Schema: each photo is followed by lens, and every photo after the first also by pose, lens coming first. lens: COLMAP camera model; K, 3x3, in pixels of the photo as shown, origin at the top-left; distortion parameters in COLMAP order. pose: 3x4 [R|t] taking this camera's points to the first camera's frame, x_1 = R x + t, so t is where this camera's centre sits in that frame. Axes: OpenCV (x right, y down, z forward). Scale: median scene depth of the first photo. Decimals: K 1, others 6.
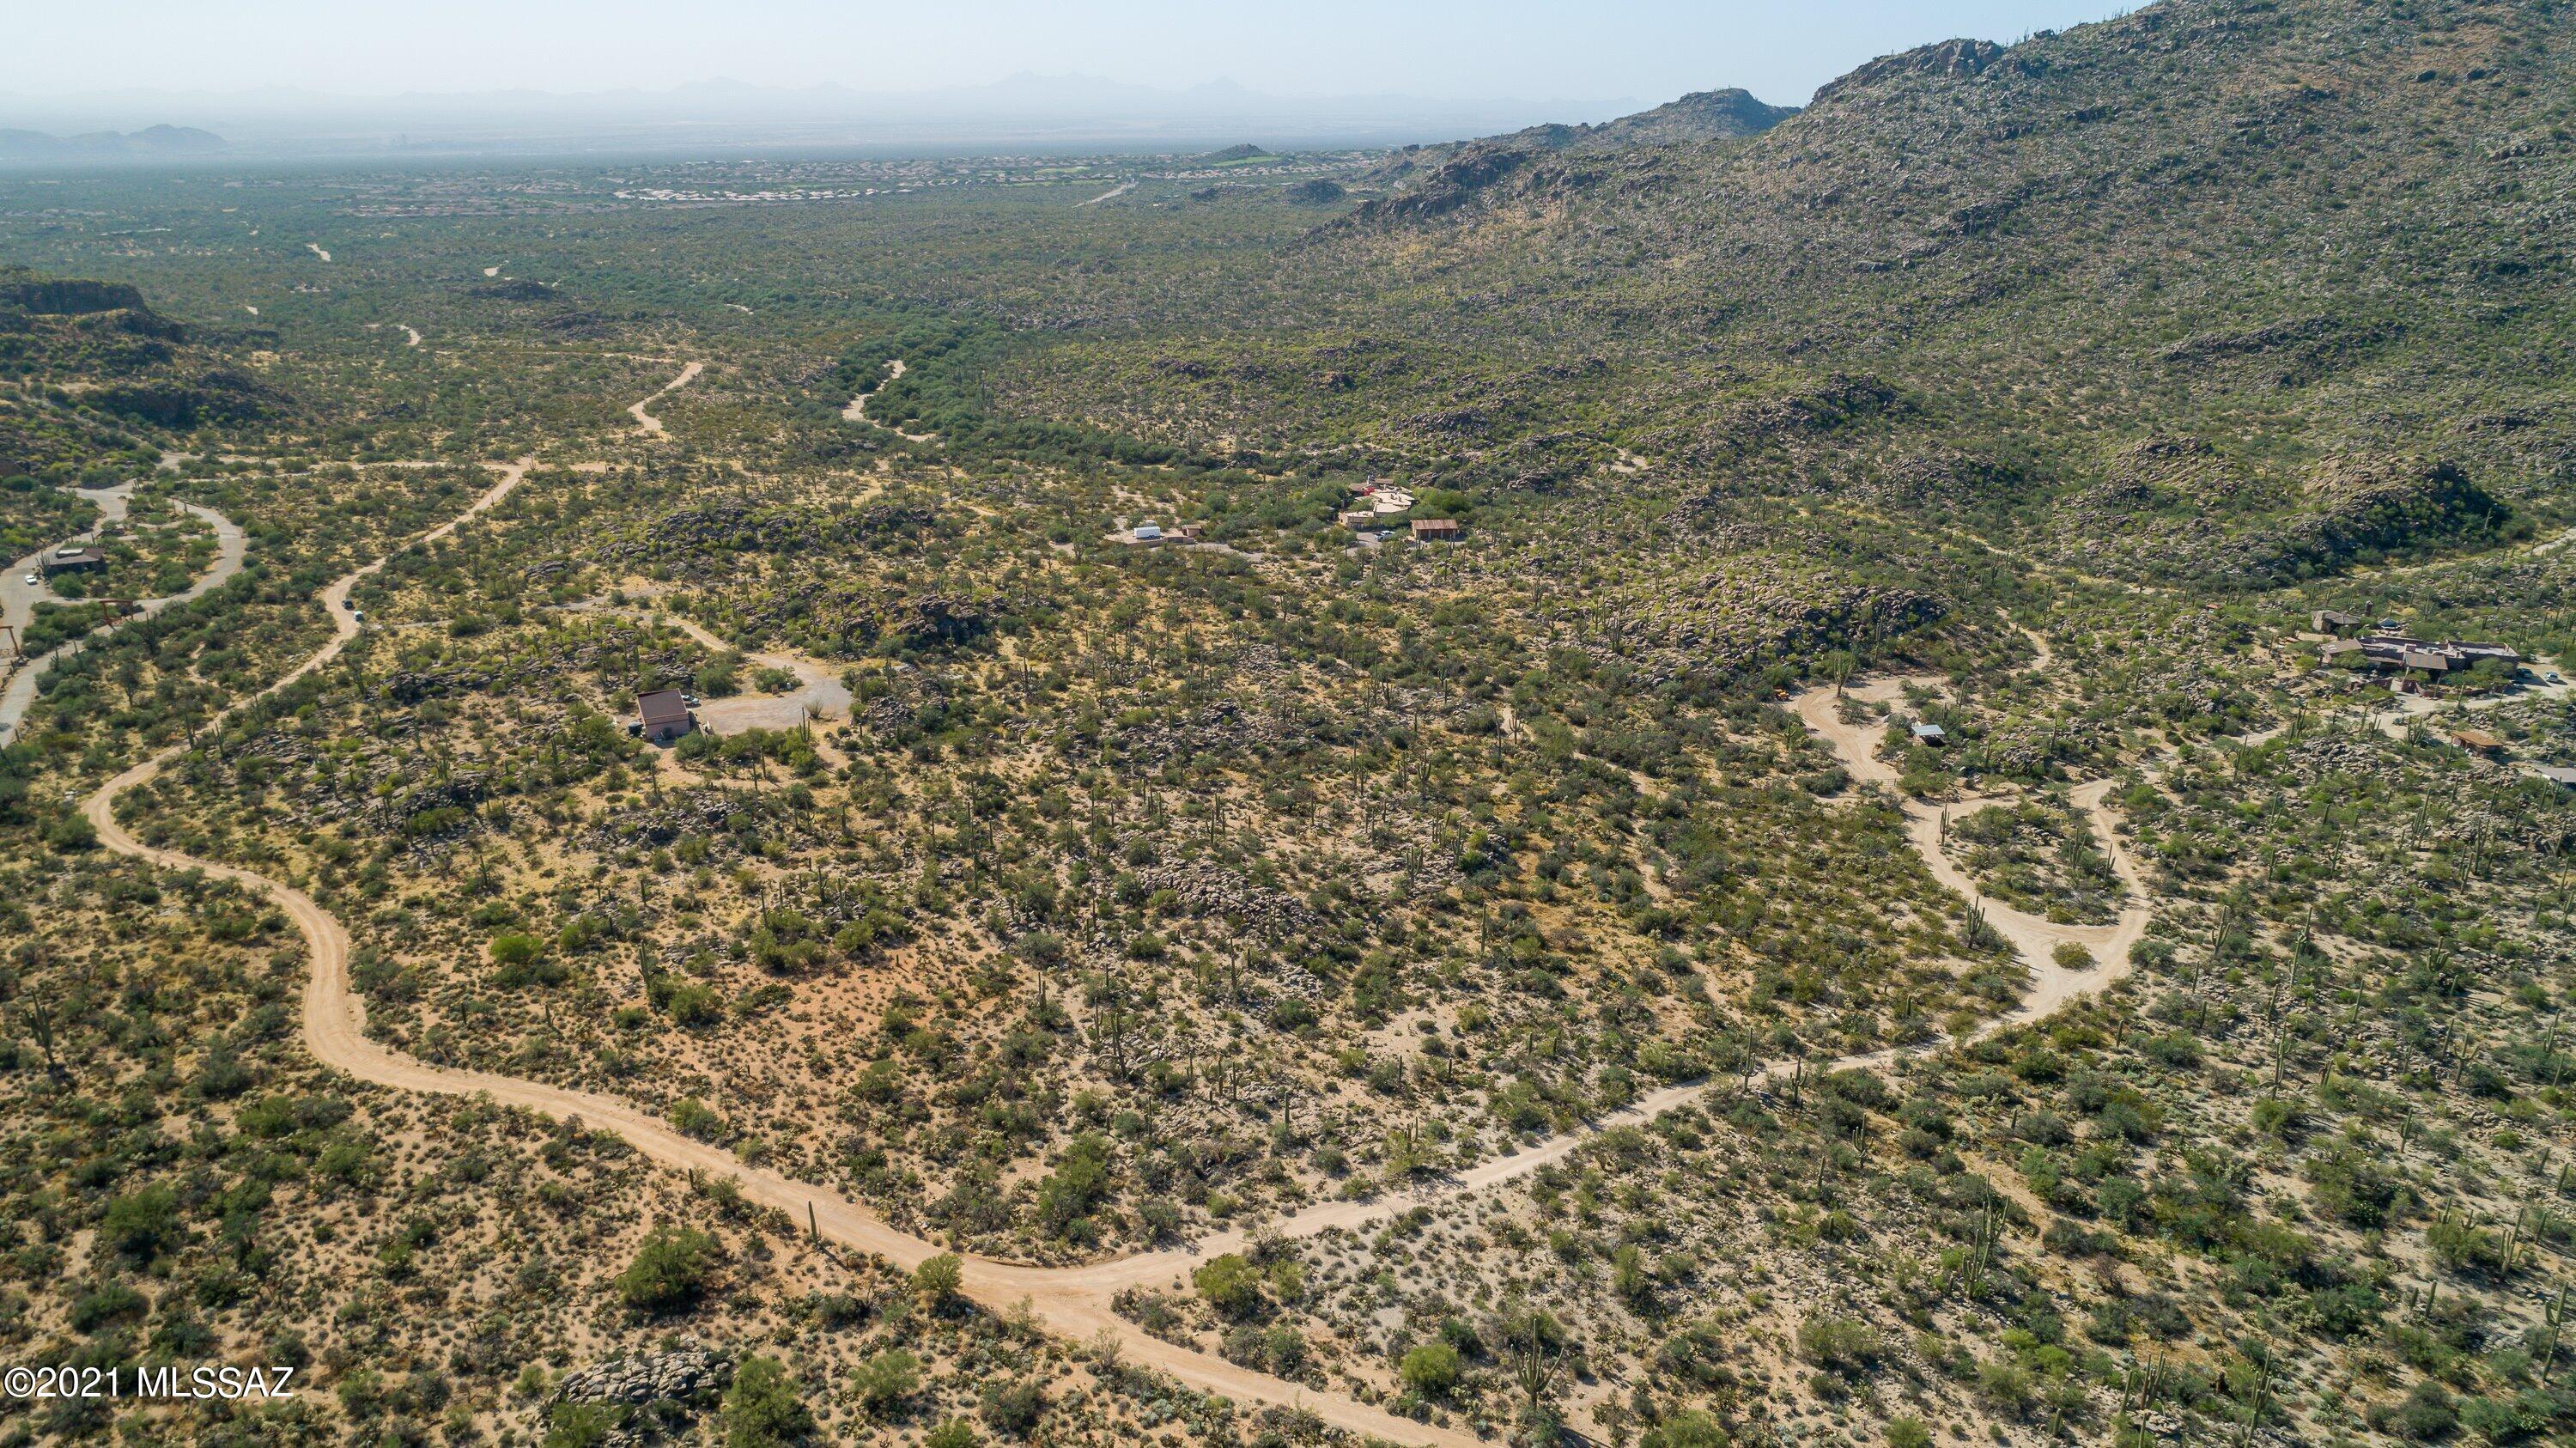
lens RADIAL K [[1717.9, 0, 1290.8], [0, 1717.9, 728.2], [0, 0, 1]] dist [-0.018417, 0.007515]
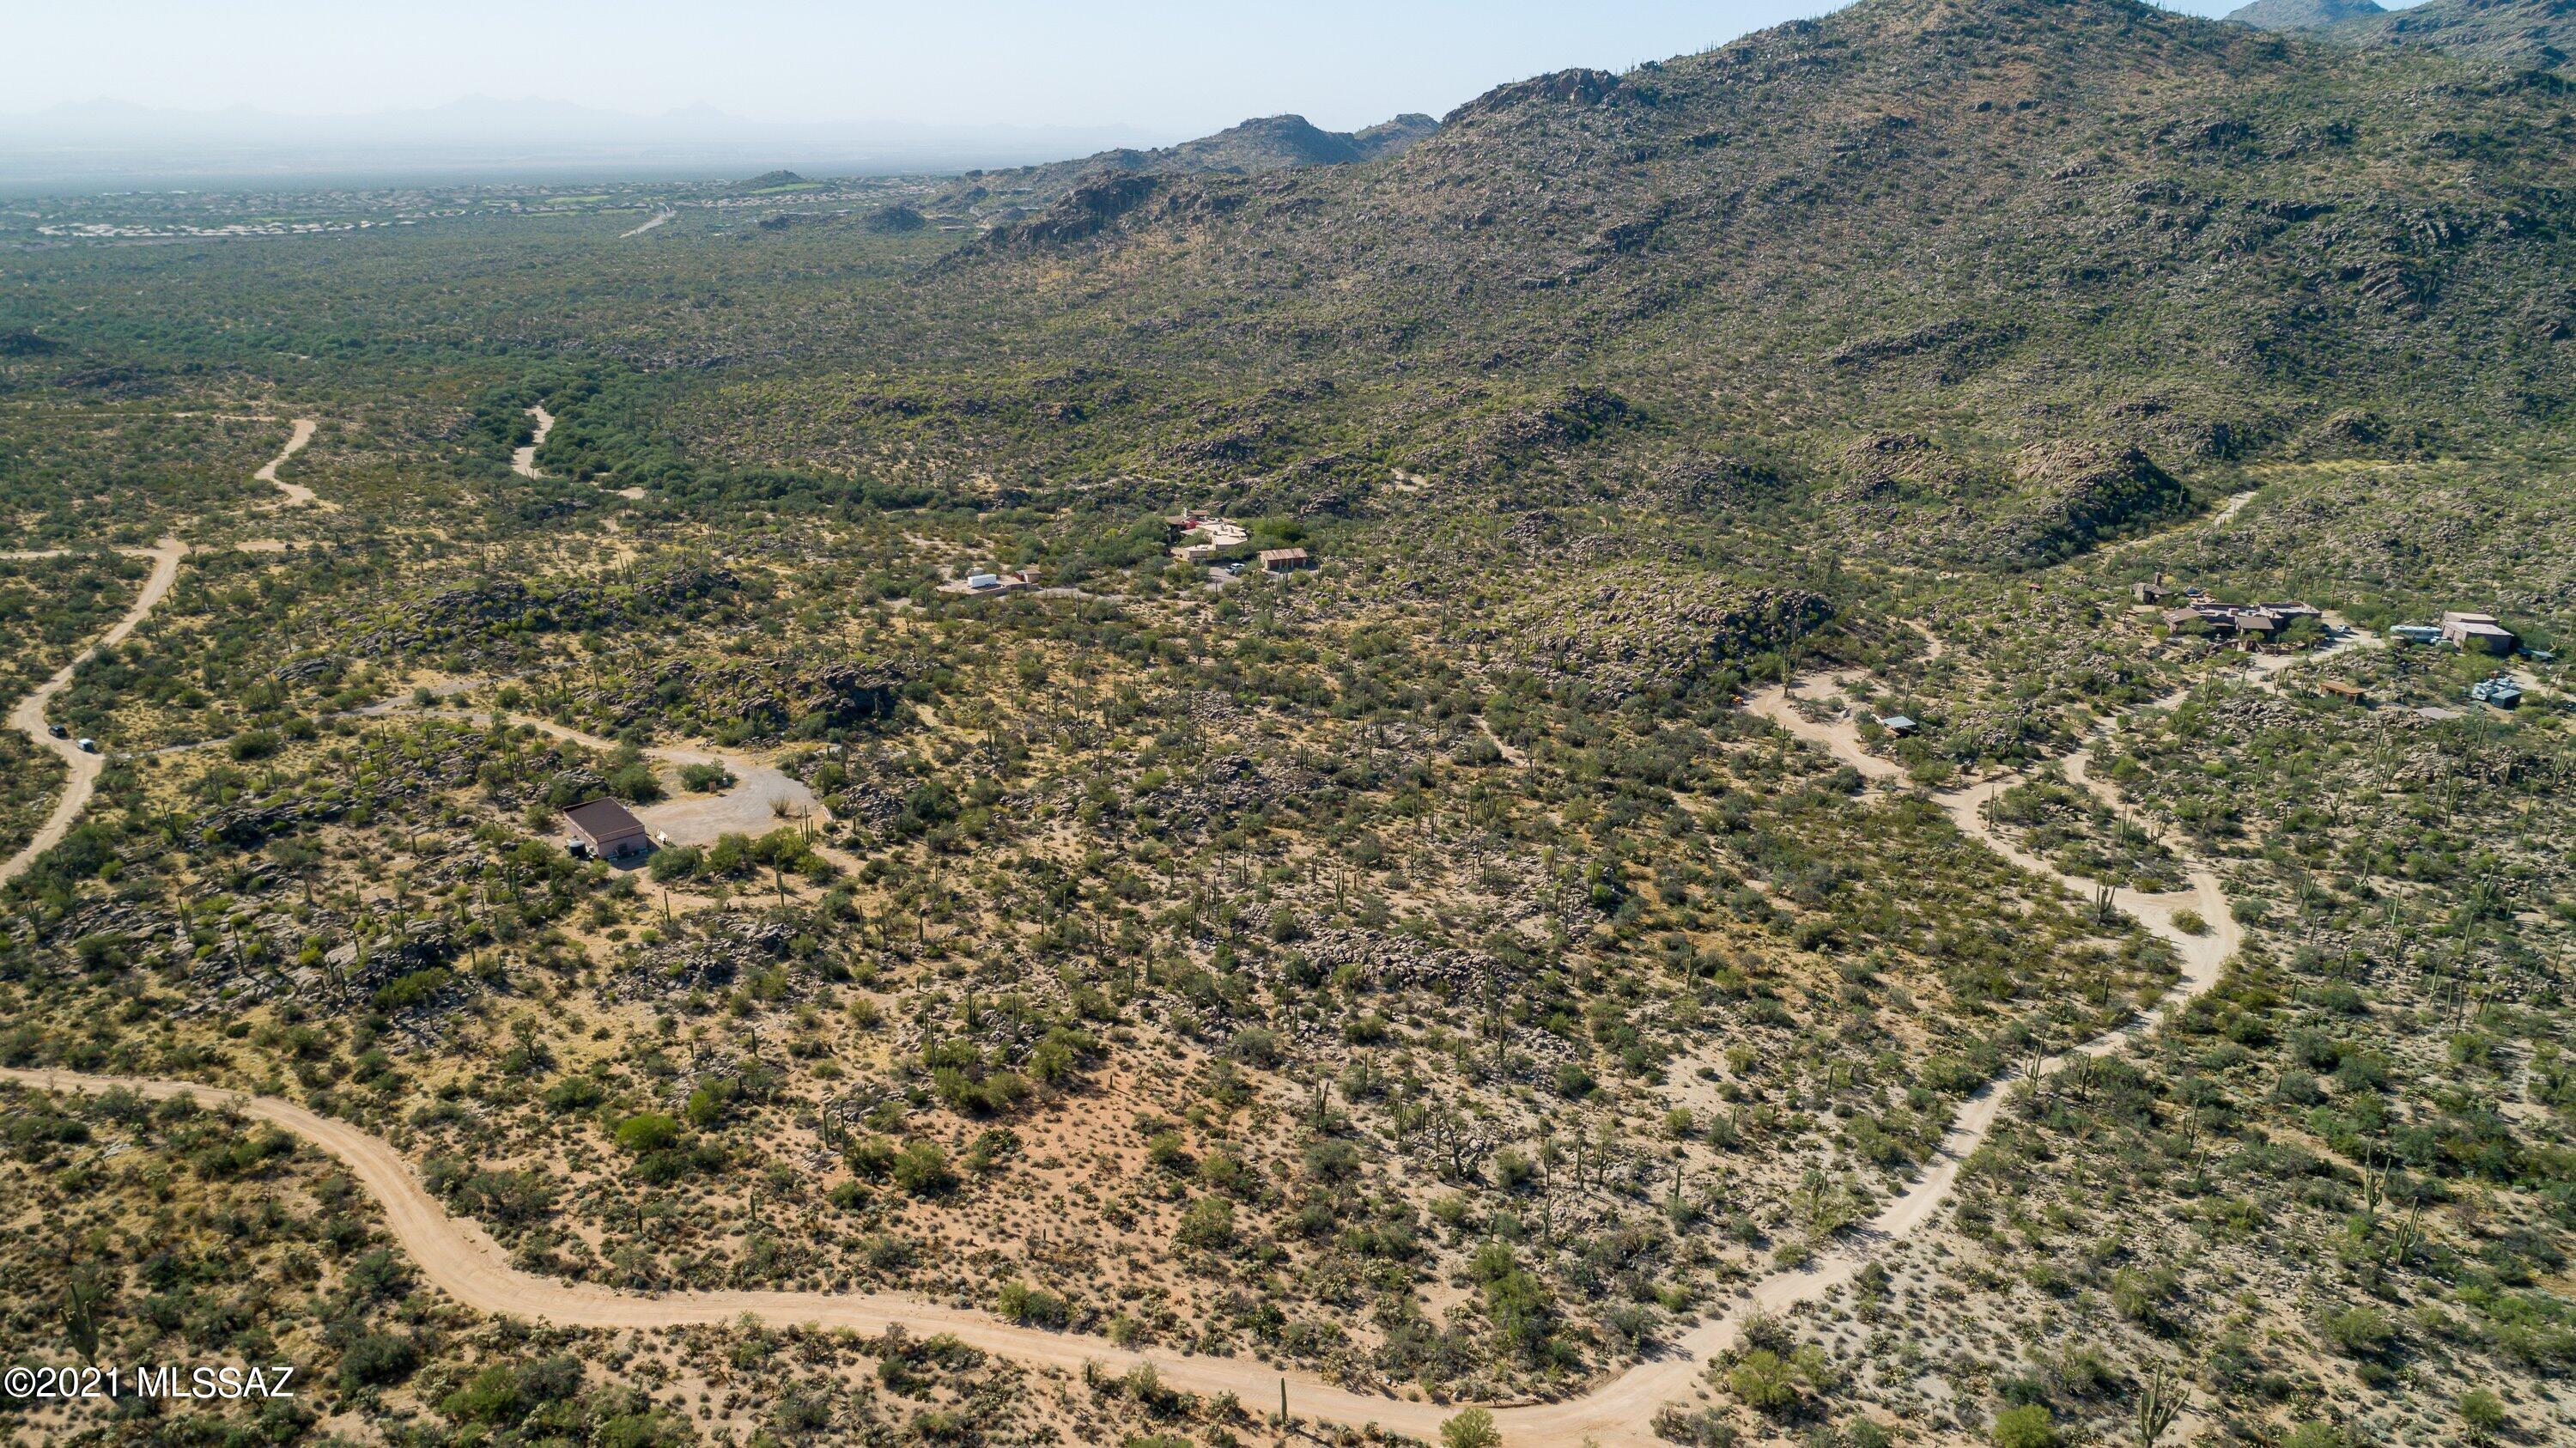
lens RADIAL K [[1717.9, 0, 1290.8], [0, 1717.9, 728.2], [0, 0, 1]] dist [-0.018417, 0.007515]
pose [[0.961358, -0.085892, 0.261561, -0.267355], [0.089444, 0.995990, -0.001686, -0.027437], [-0.260367, 0.025016, 0.965186, 0.088074]]
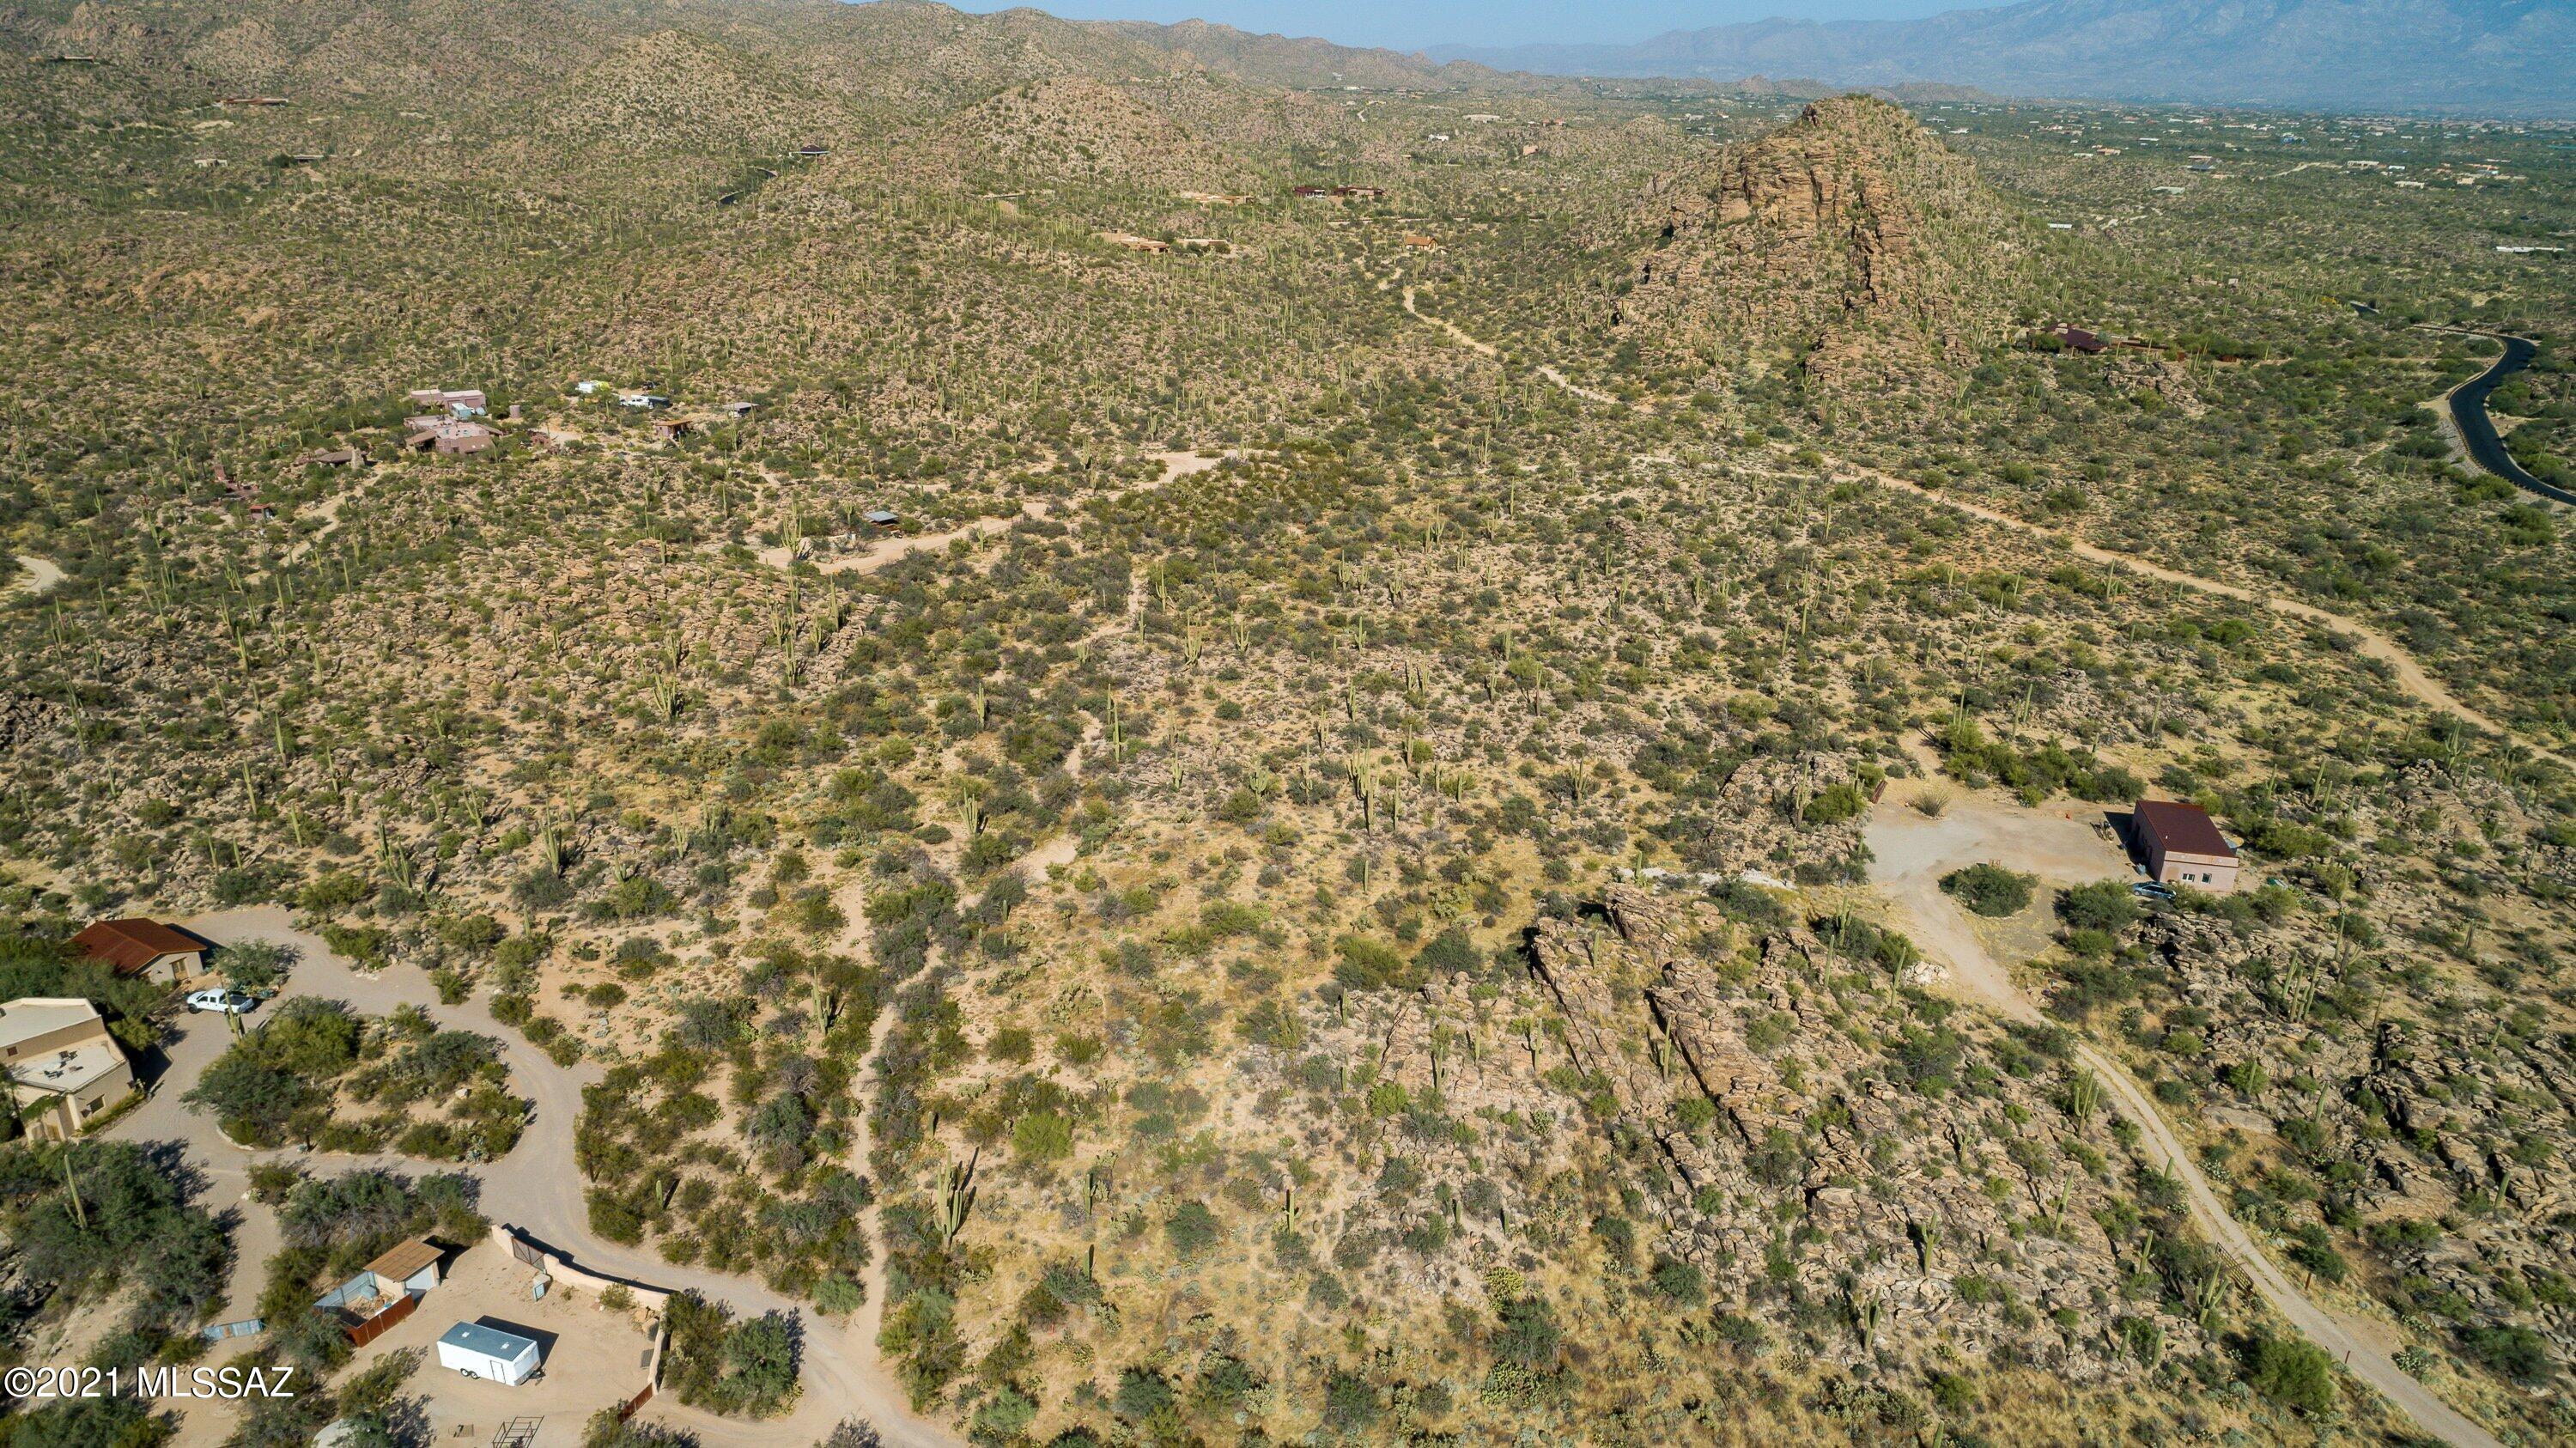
lens RADIAL K [[1717.9, 0, 1290.8], [0, 1717.9, 728.2], [0, 0, 1]] dist [-0.018417, 0.007515]
pose [[-0.790715, -0.228031, 0.568130, -0.471228], [0.203605, 0.777249, 0.595339, -0.489595], [-0.577335, 0.586418, -0.568154, 1.573494]]
